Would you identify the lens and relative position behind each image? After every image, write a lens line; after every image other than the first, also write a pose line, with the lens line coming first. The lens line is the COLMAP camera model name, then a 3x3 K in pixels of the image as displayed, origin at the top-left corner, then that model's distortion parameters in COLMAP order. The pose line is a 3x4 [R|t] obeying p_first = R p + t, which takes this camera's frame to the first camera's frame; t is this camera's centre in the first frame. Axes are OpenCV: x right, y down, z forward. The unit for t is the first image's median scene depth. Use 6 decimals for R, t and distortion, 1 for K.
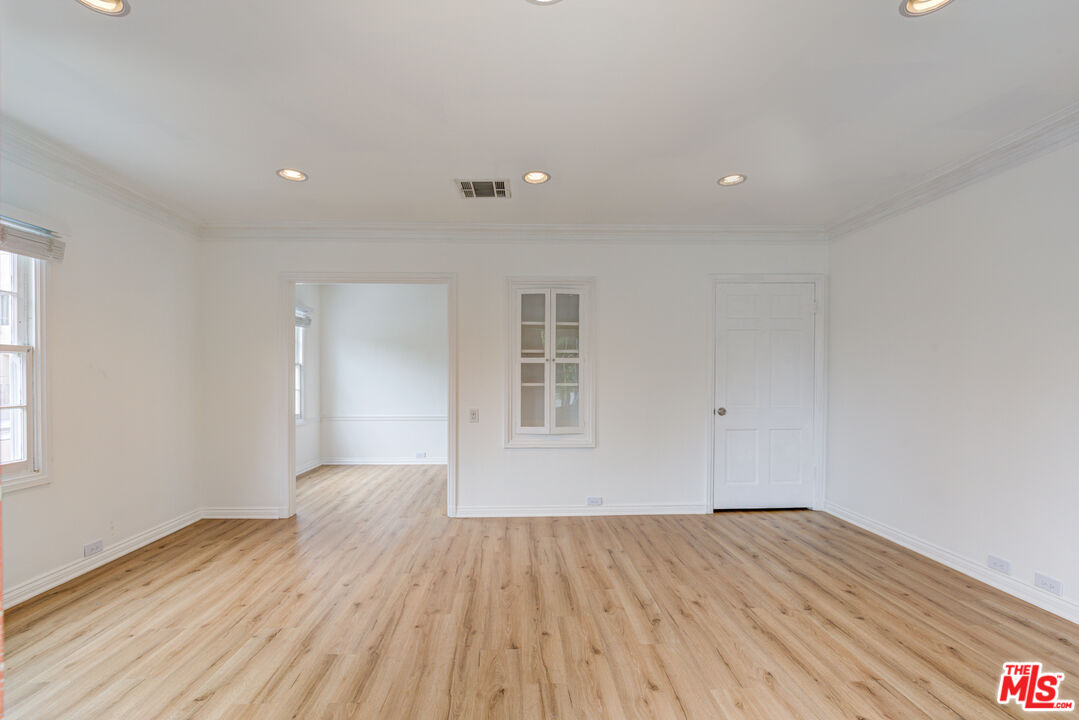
lens RADIAL K [[496.5, 0, 539.2], [0, 496.5, 366.5], [0, 0, 1]] dist [-0.015550, 0.003110]
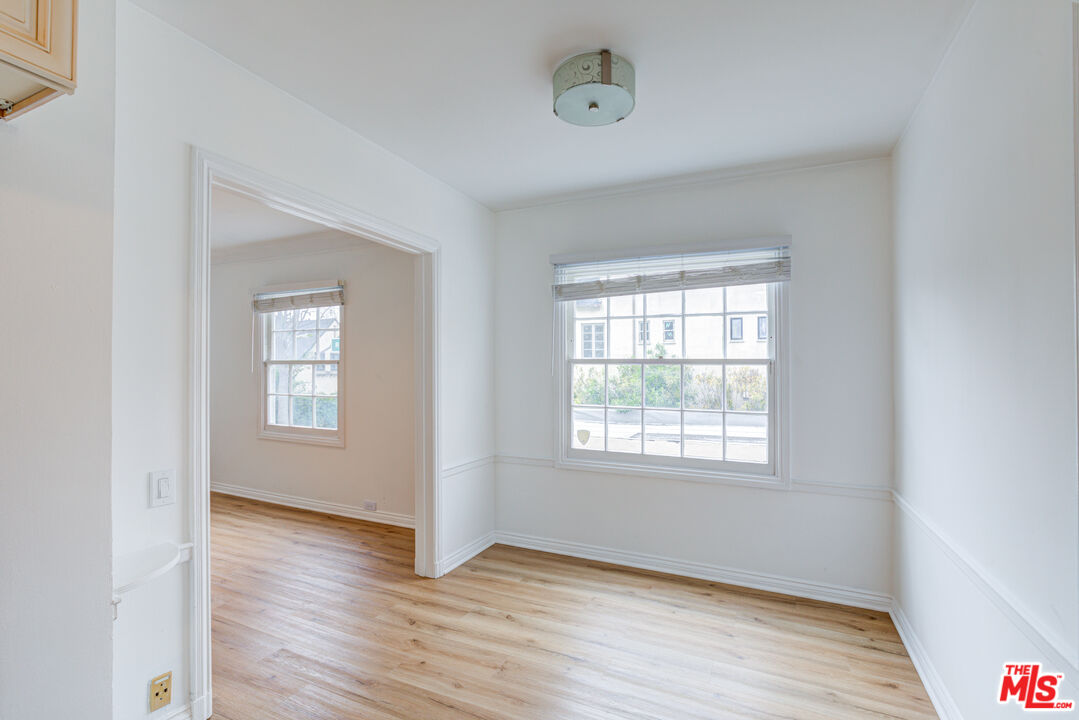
lens RADIAL K [[496.5, 0, 537.1], [0, 496.5, 366.4], [0, 0, 1]] dist [-0.015550, 0.003110]
pose [[-0.470801, -0.007751, -0.882205, 0.091384], [0.013001, 0.999792, -0.015722, 0.013877], [0.882143, -0.018871, -0.470603, 2.195464]]
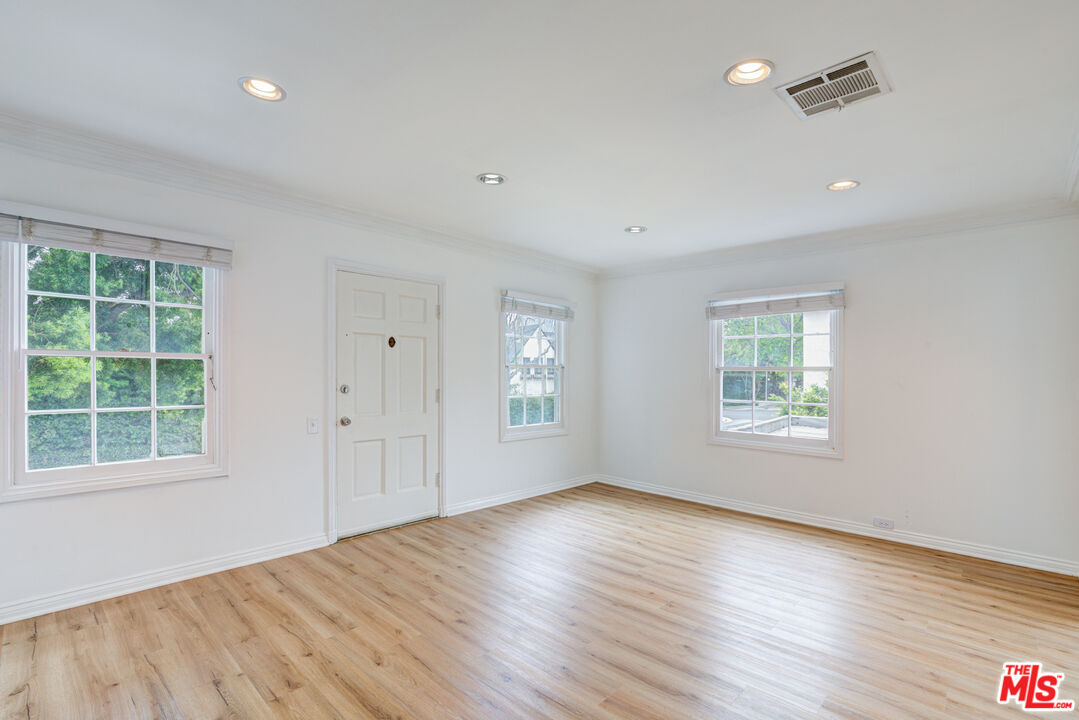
lens RADIAL K [[496.5, 0, 536.3], [0, 496.5, 370.1], [0, 0, 1]] dist [-0.015550, 0.003110]
pose [[-0.716860, -0.013695, -0.697083, 0.667683], [-0.000774, 0.999822, -0.018847, -0.000378], [0.697217, -0.012971, -0.716743, 1.376431]]
